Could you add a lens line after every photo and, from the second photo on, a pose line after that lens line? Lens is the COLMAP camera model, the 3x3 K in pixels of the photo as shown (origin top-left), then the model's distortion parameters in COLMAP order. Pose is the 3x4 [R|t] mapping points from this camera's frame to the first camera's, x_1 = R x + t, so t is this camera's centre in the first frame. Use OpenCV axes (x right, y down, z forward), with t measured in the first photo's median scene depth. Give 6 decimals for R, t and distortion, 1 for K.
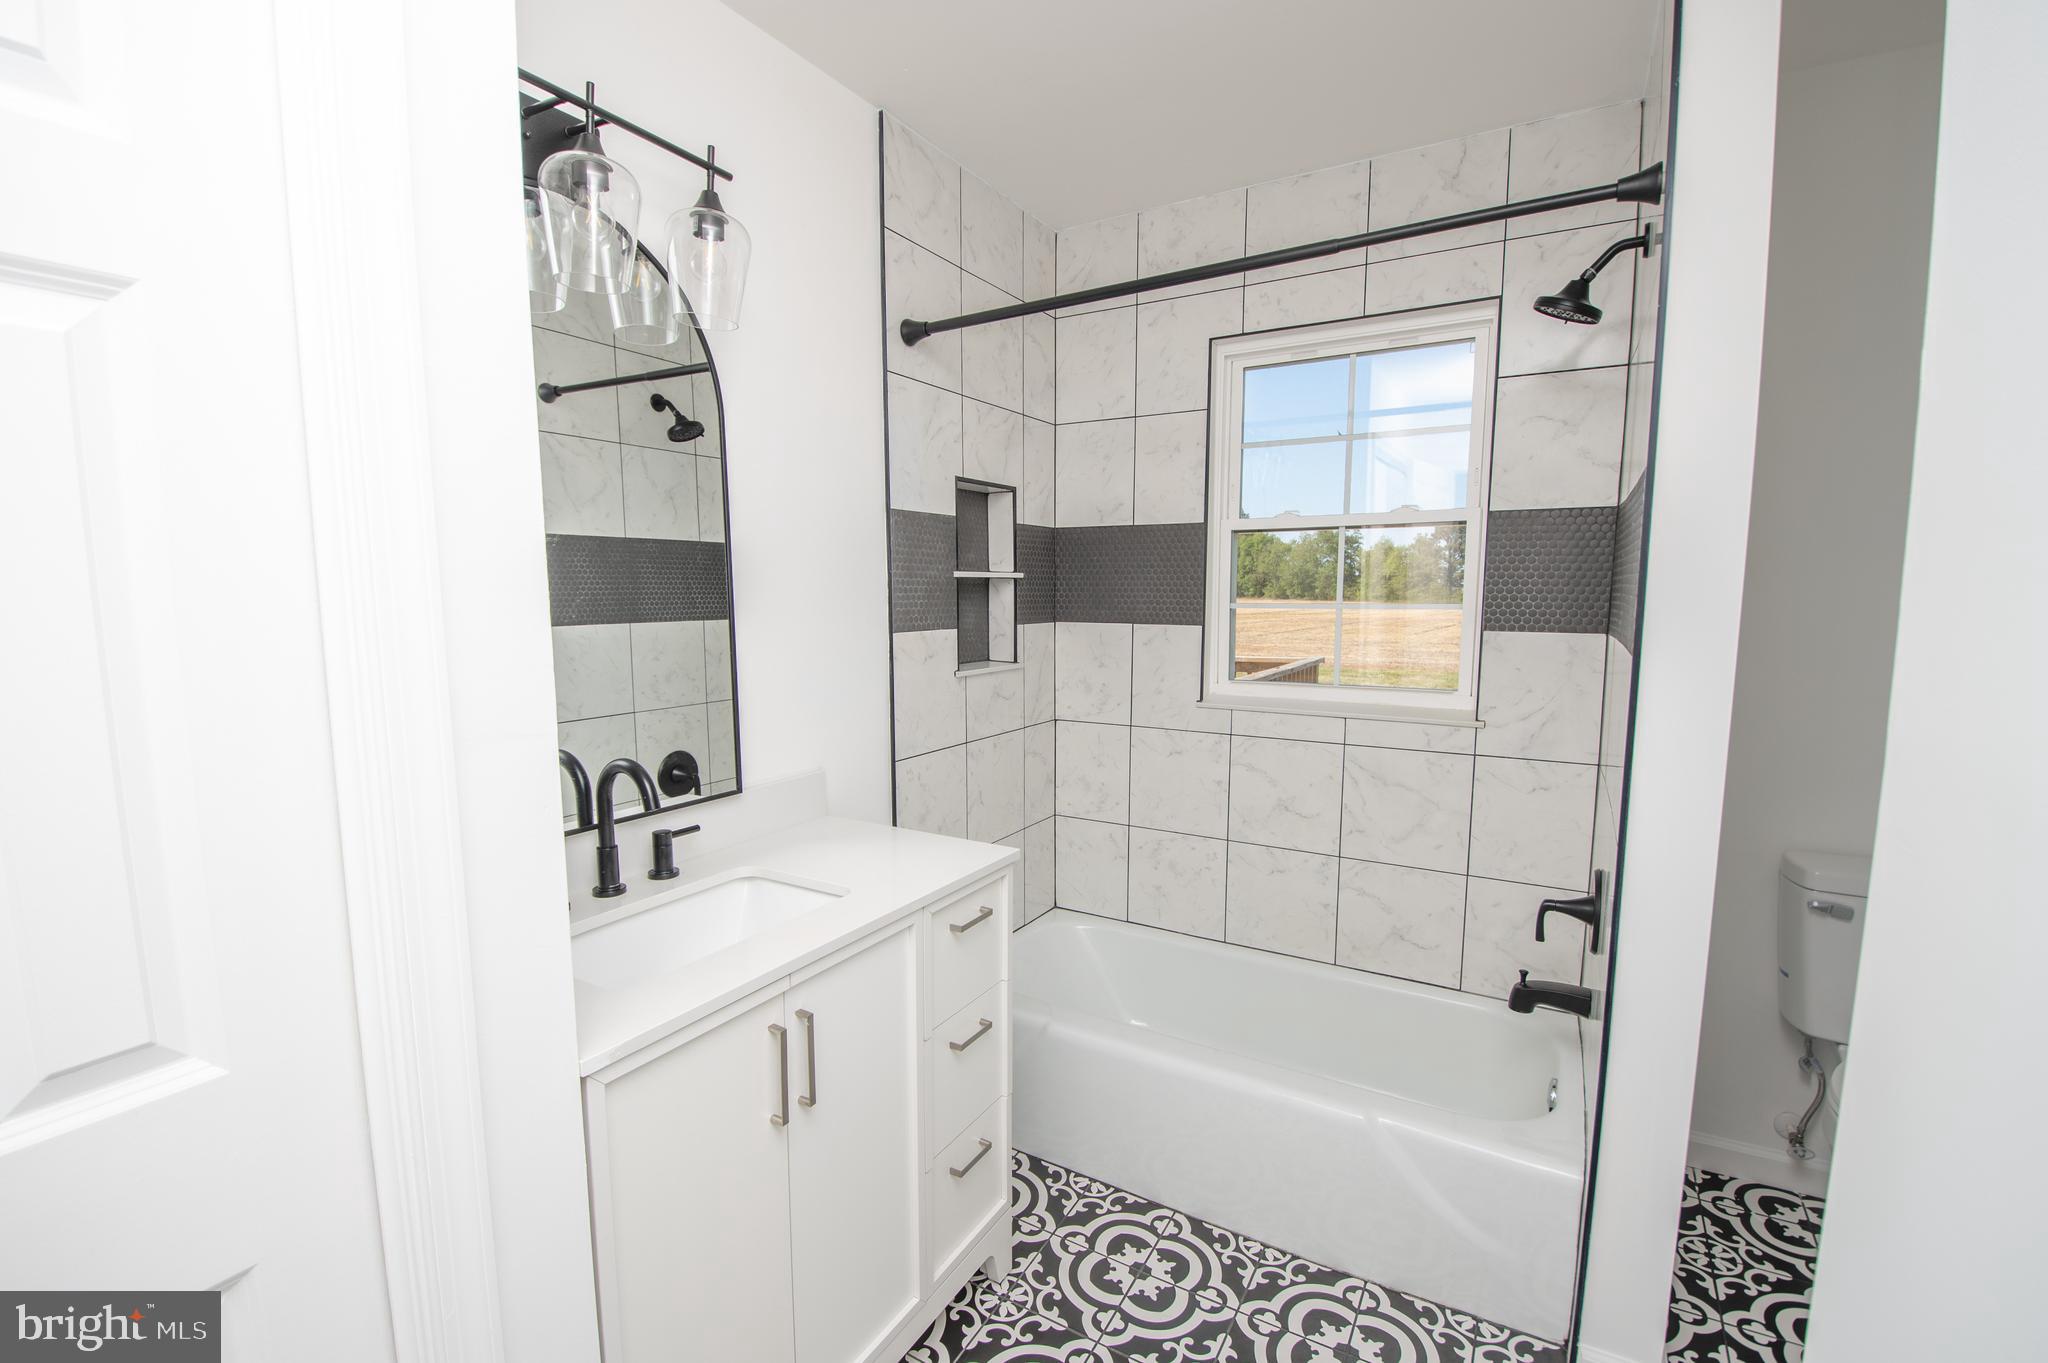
lens RADIAL K [[894.2, 0, 1006.4], [0, 894.2, 697.3], [0, 0, 1]] dist [-0.003122, -0.009424]
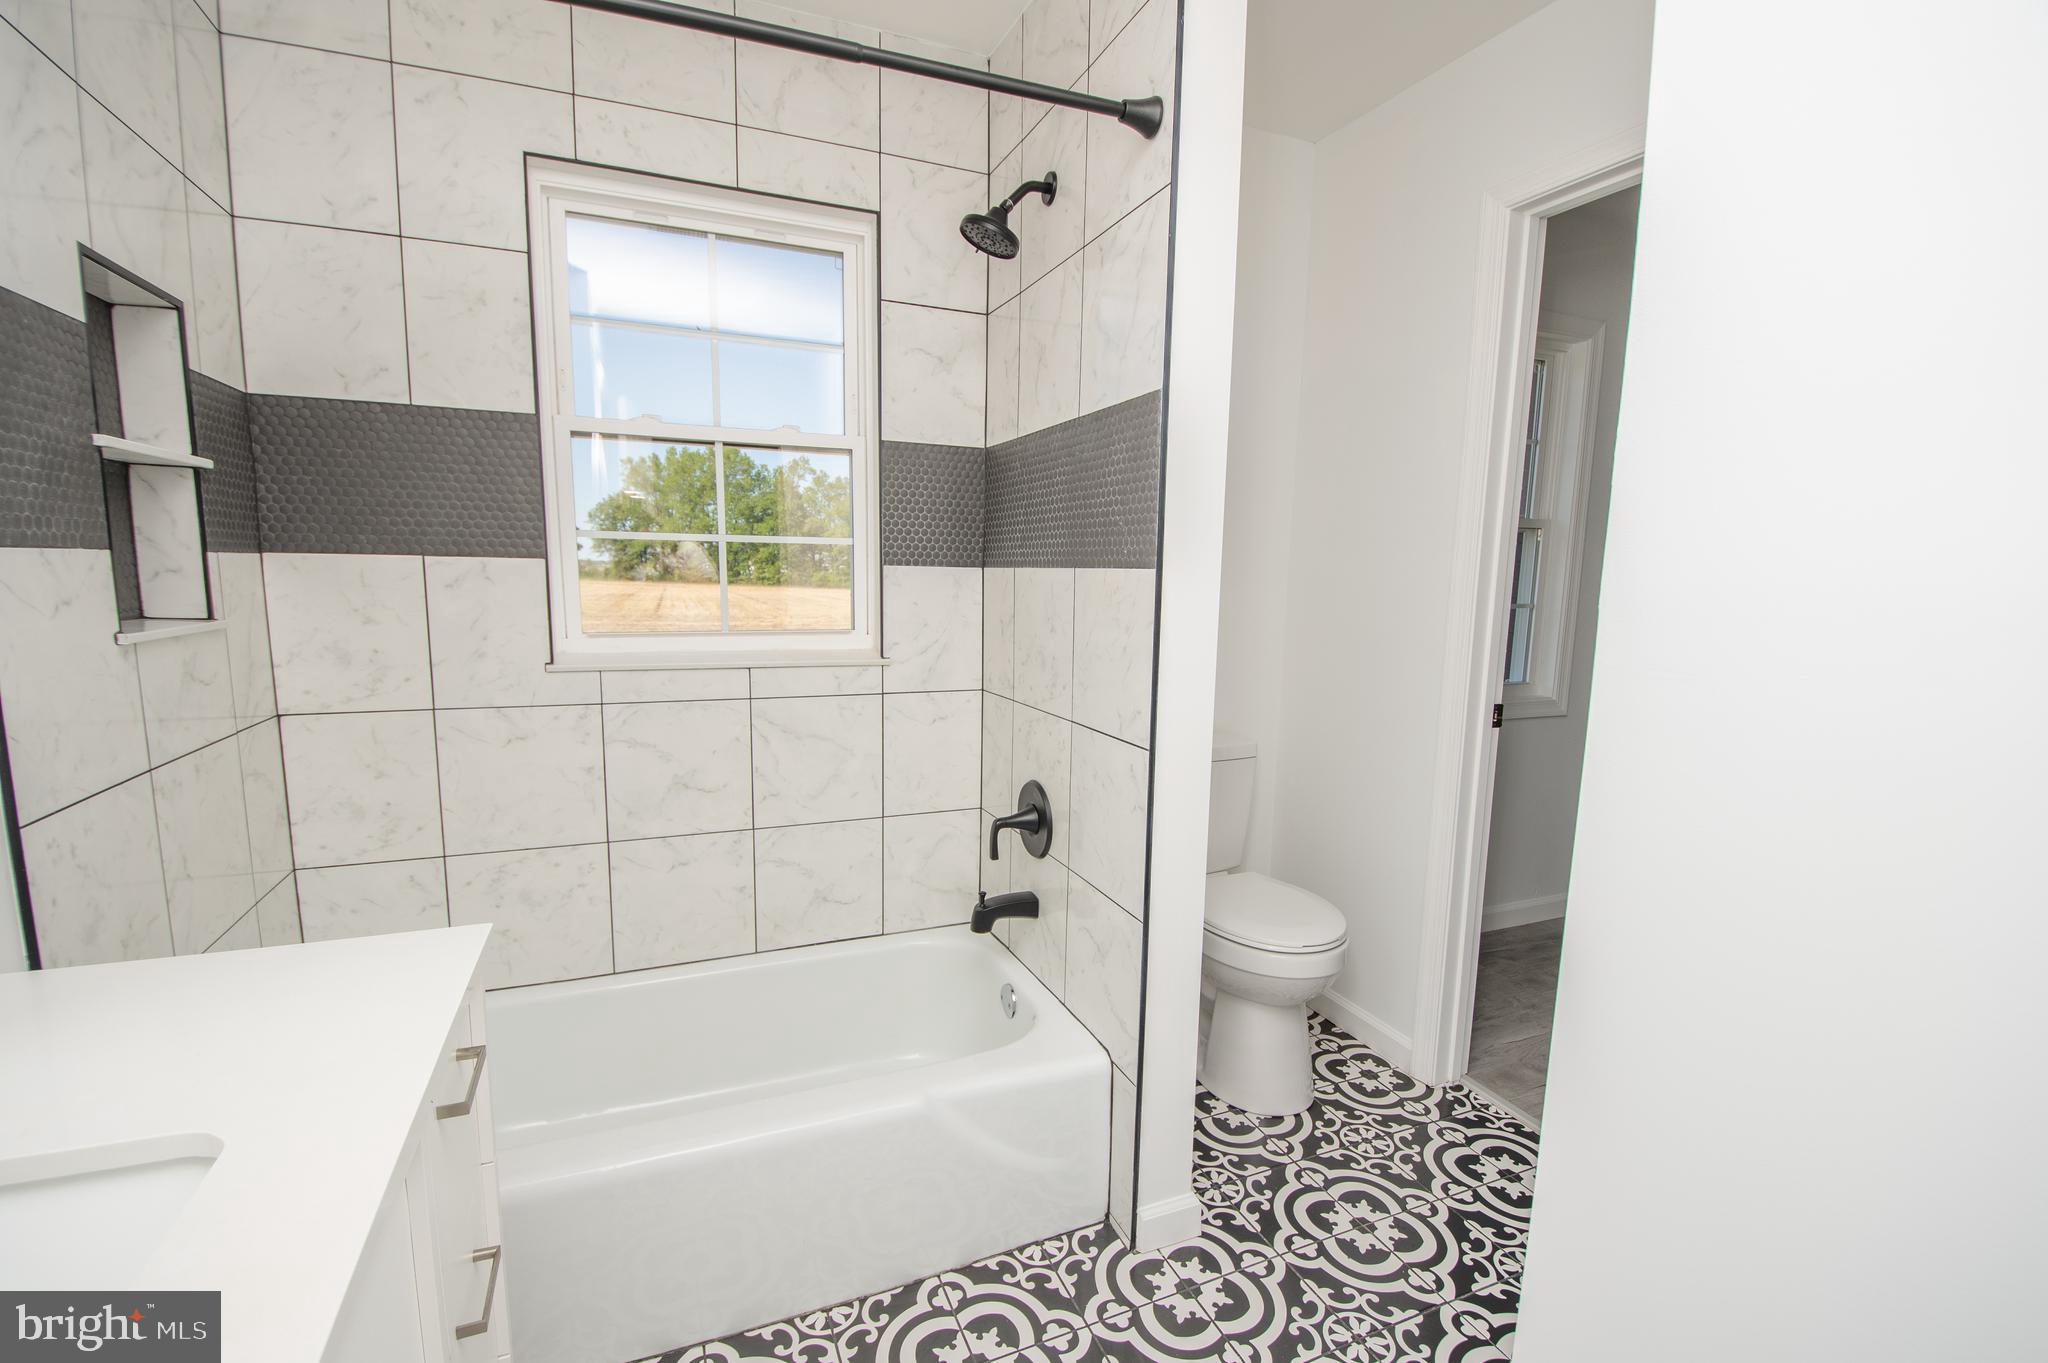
lens RADIAL K [[894.2, 0, 1013.5], [0, 894.2, 696.5], [0, 0, 1]] dist [-0.003122, -0.009424]
pose [[0.587238, -0.100642, 0.803133, -0.177626], [0.077427, 0.994674, 0.068031, 0.013038], [-0.805703, 0.022234, 0.591903, 0.316316]]
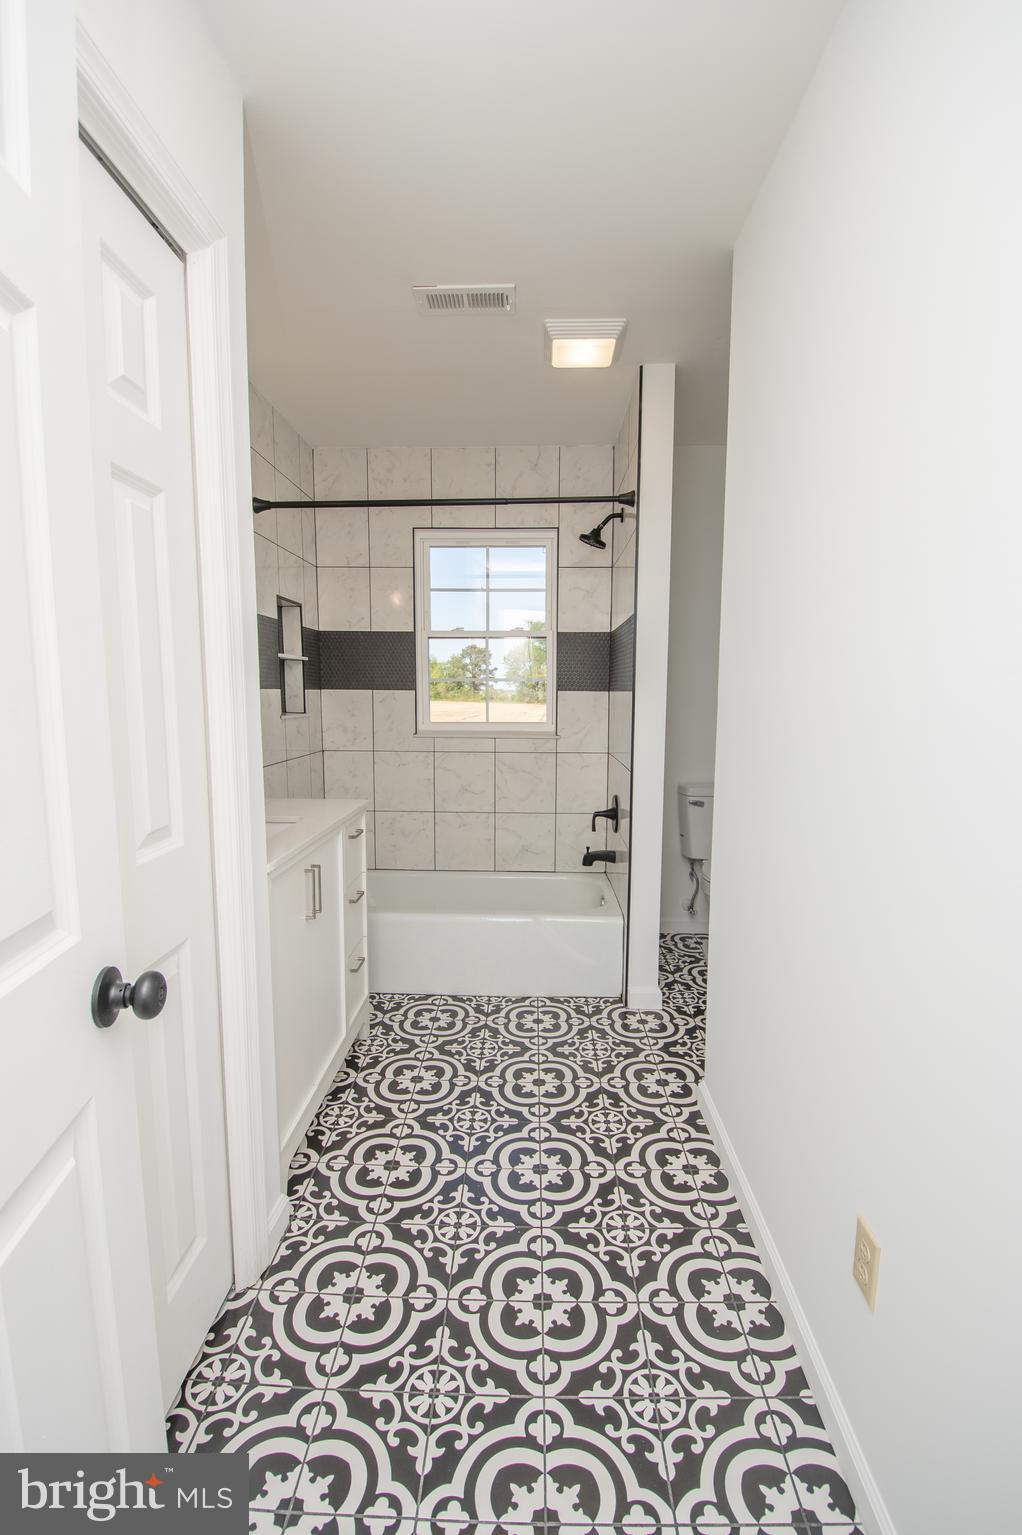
lens RADIAL K [[670.2, 0, 512.4], [0, 670.2, 765.0], [0, 0, 1]] dist [-0.003122, -0.009424]
pose [[0.871386, -0.047718, 0.488271, -0.310095], [0.052592, 0.998609, 0.003734, 0.083508], [-0.487770, 0.022425, 0.872684, -0.277729]]
